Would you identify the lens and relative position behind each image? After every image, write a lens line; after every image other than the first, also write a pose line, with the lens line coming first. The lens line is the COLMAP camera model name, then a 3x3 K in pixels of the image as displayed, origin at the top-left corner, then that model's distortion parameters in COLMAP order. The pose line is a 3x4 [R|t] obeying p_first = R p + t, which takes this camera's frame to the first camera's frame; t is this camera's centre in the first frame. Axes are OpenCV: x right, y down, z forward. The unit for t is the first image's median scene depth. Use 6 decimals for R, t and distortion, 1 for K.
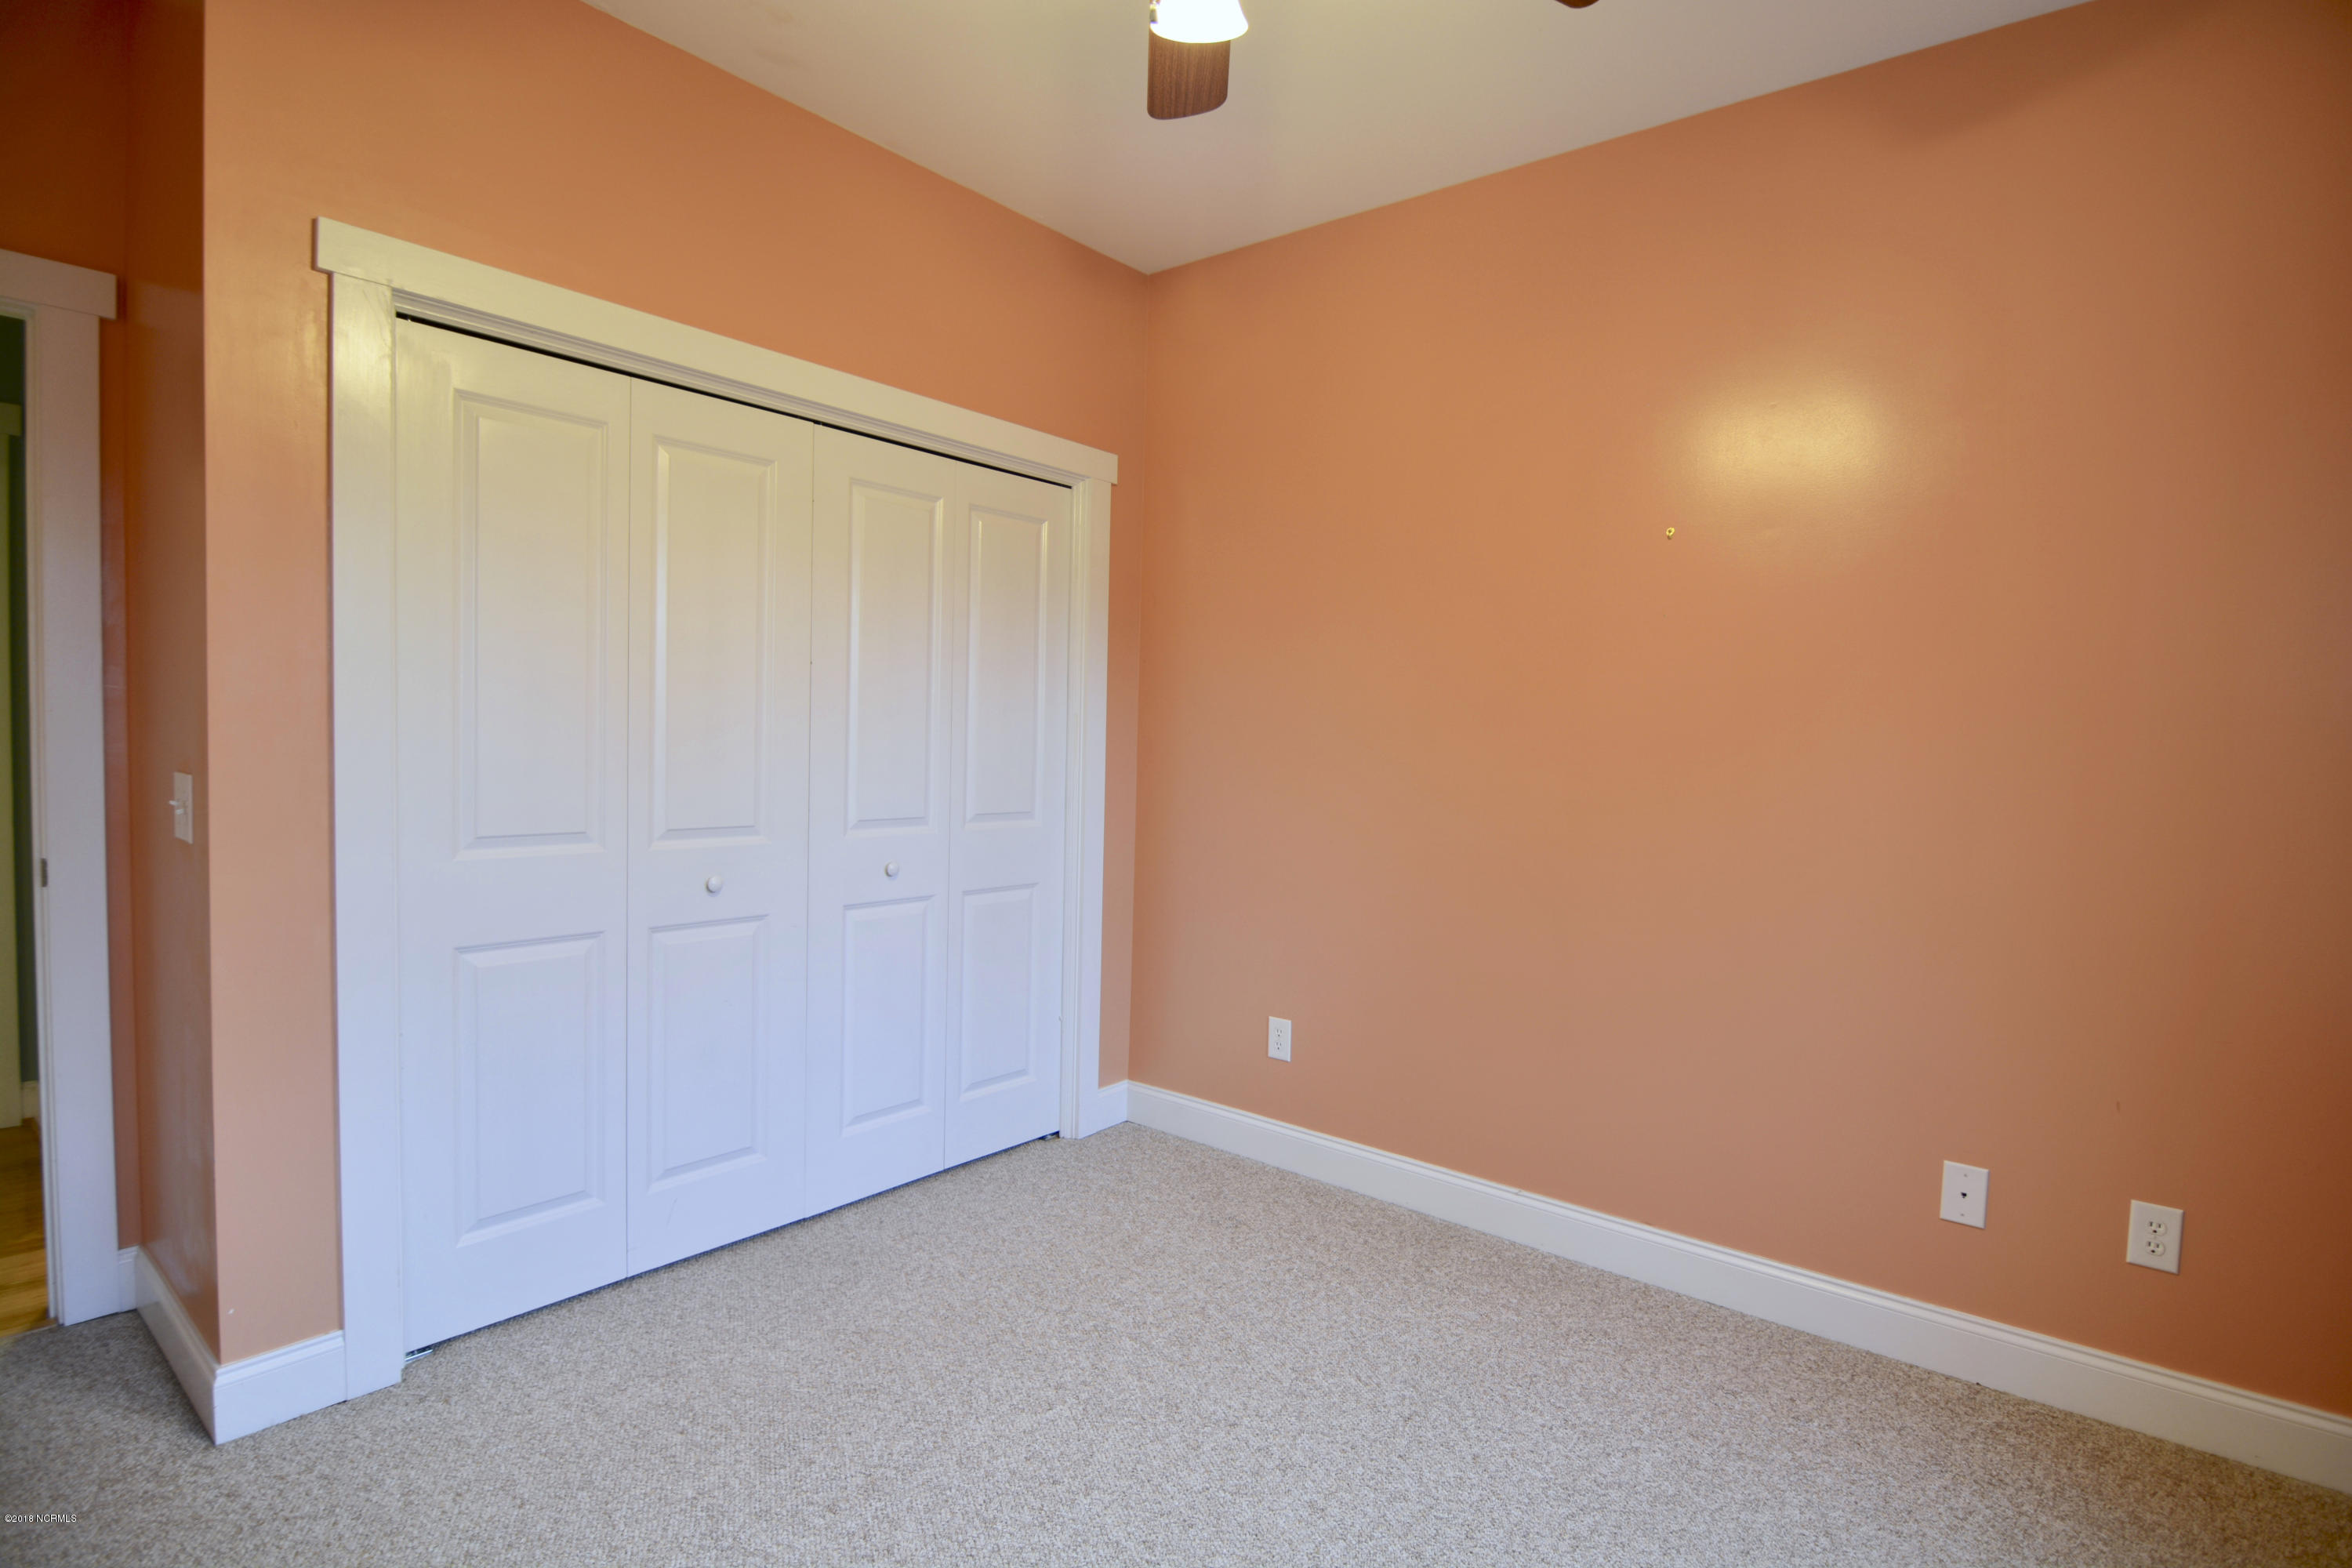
lens RADIAL K [[1186.2, 0, 1176.0], [0, 1186.2, 784.0], [0, 0, 1]] dist [0.001873, 0.000082]
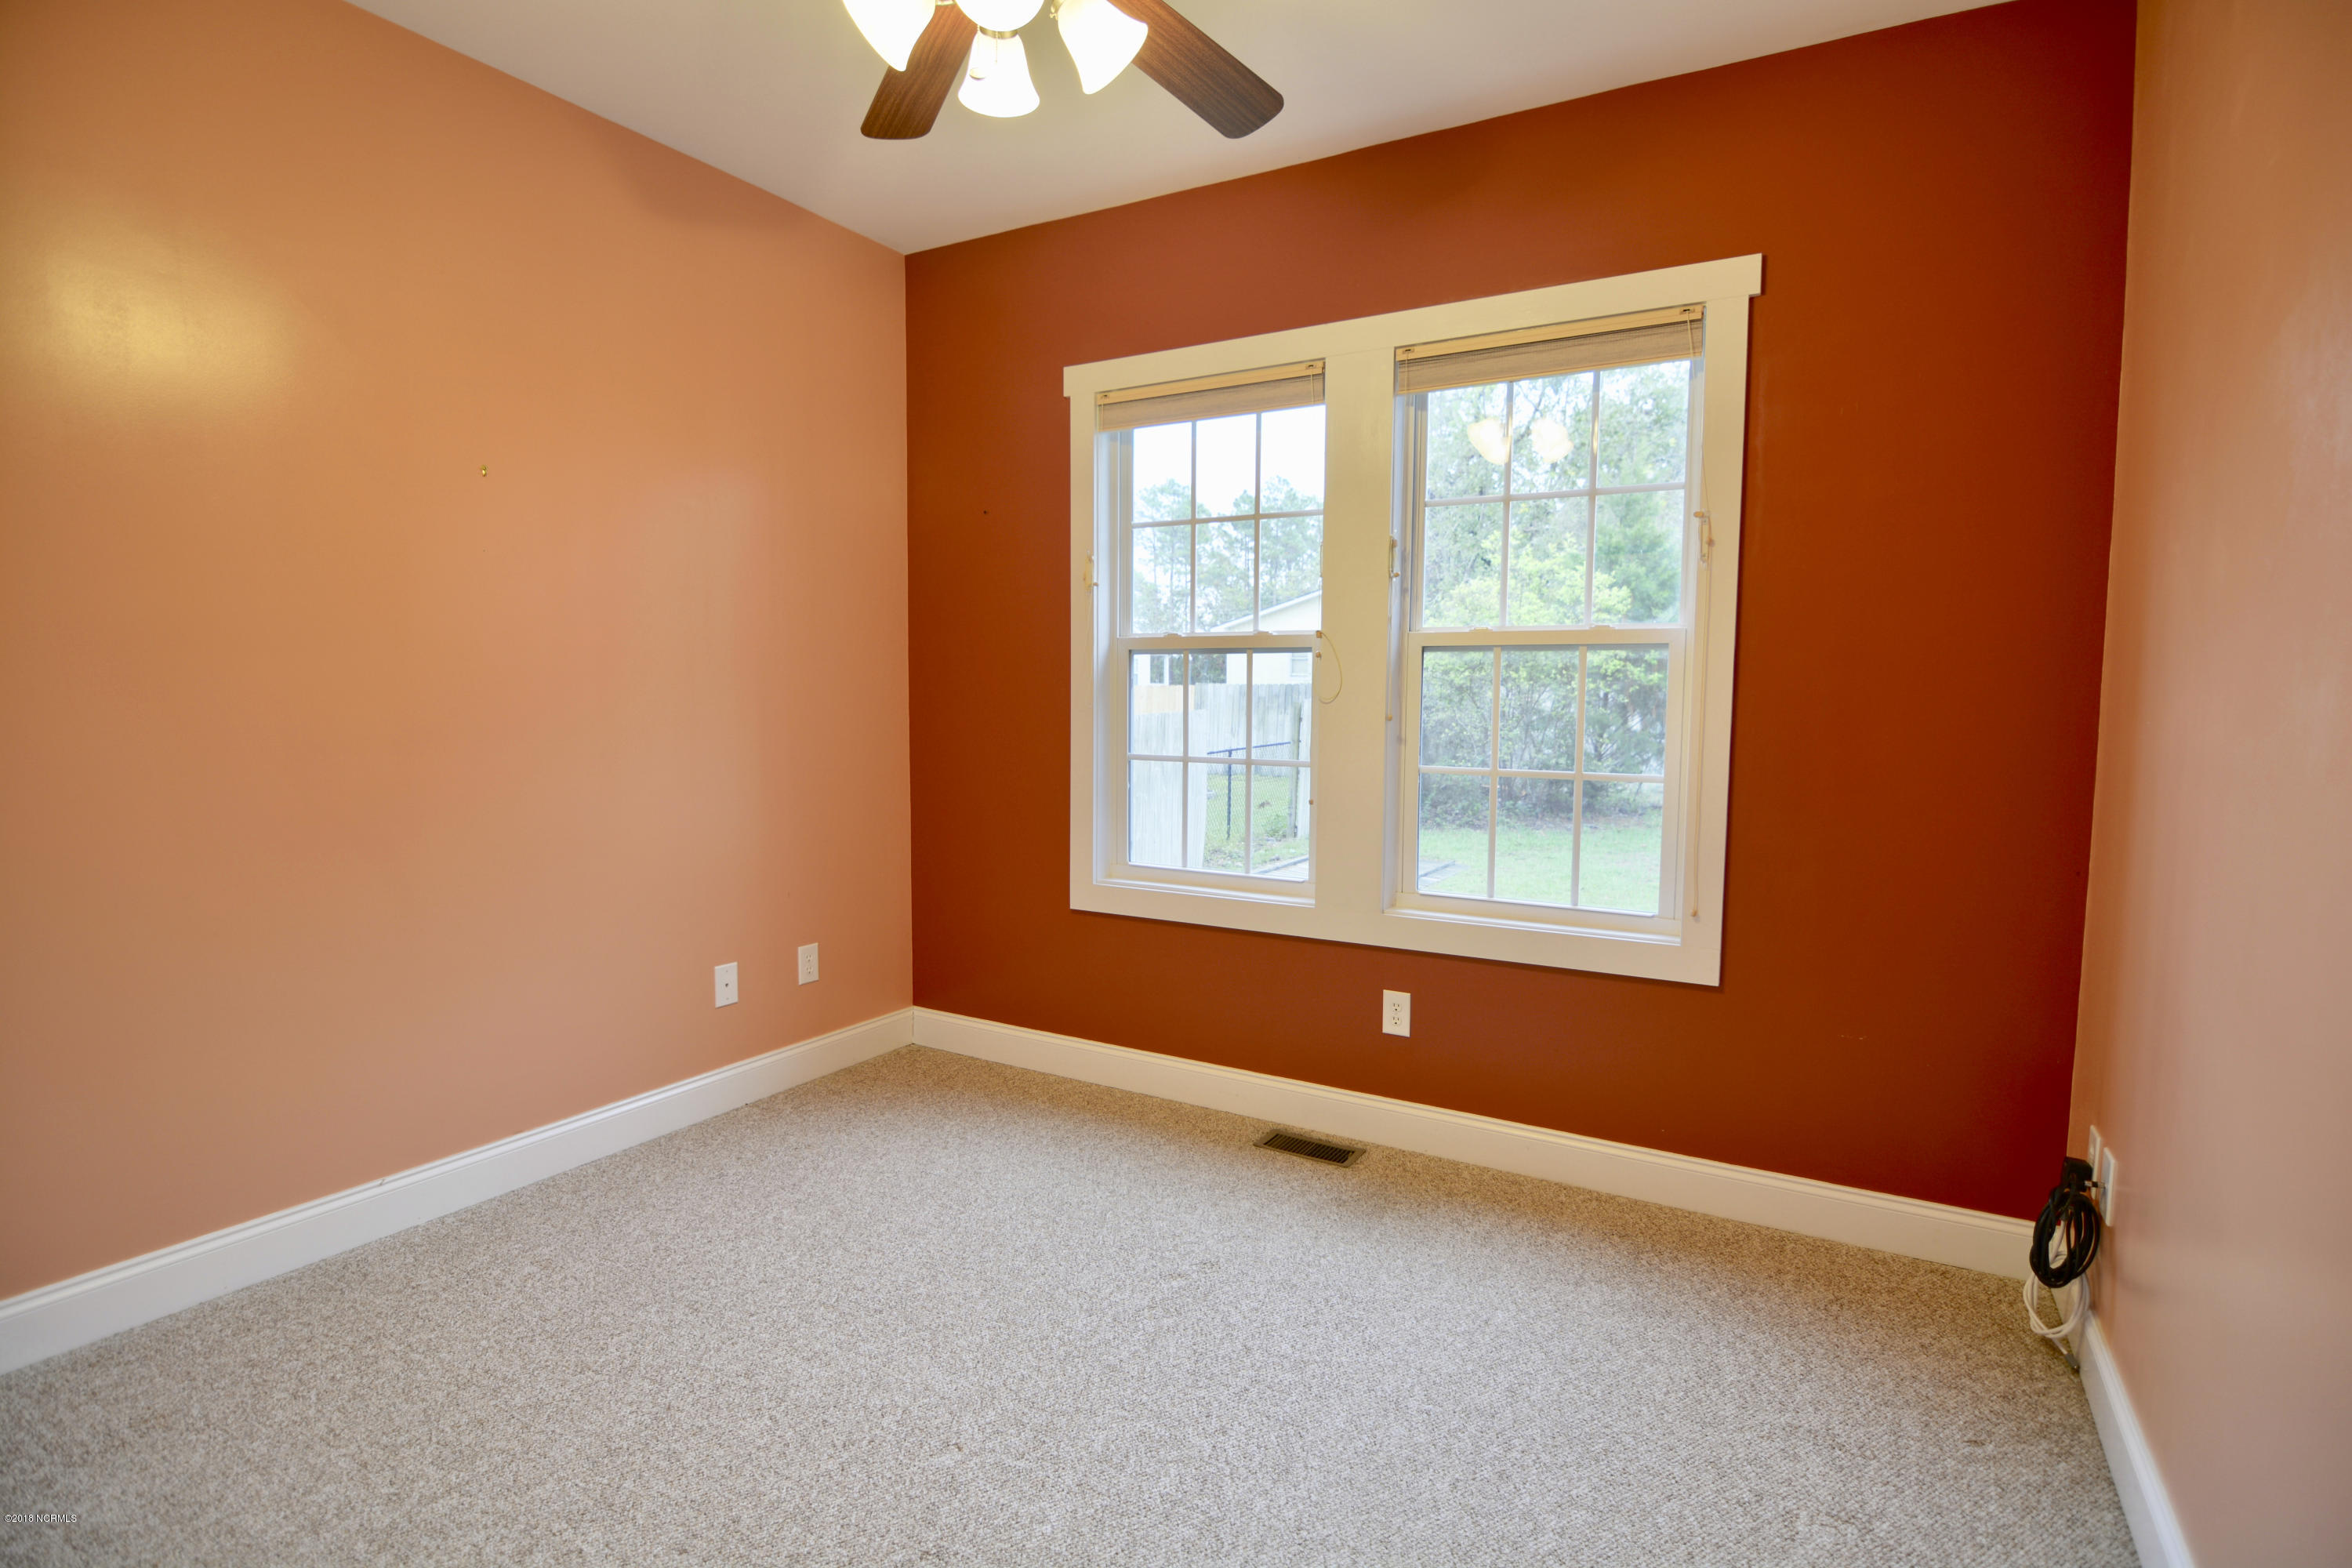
lens RADIAL K [[1186.2, 0, 1176.0], [0, 1186.2, 784.0], [0, 0, 1]] dist [0.001873, 0.000082]
pose [[-0.161710, -0.109048, 0.980795, -0.809442], [0.030527, 0.992847, 0.115421, -0.054814], [-0.986366, 0.048605, -0.157225, 0.642037]]
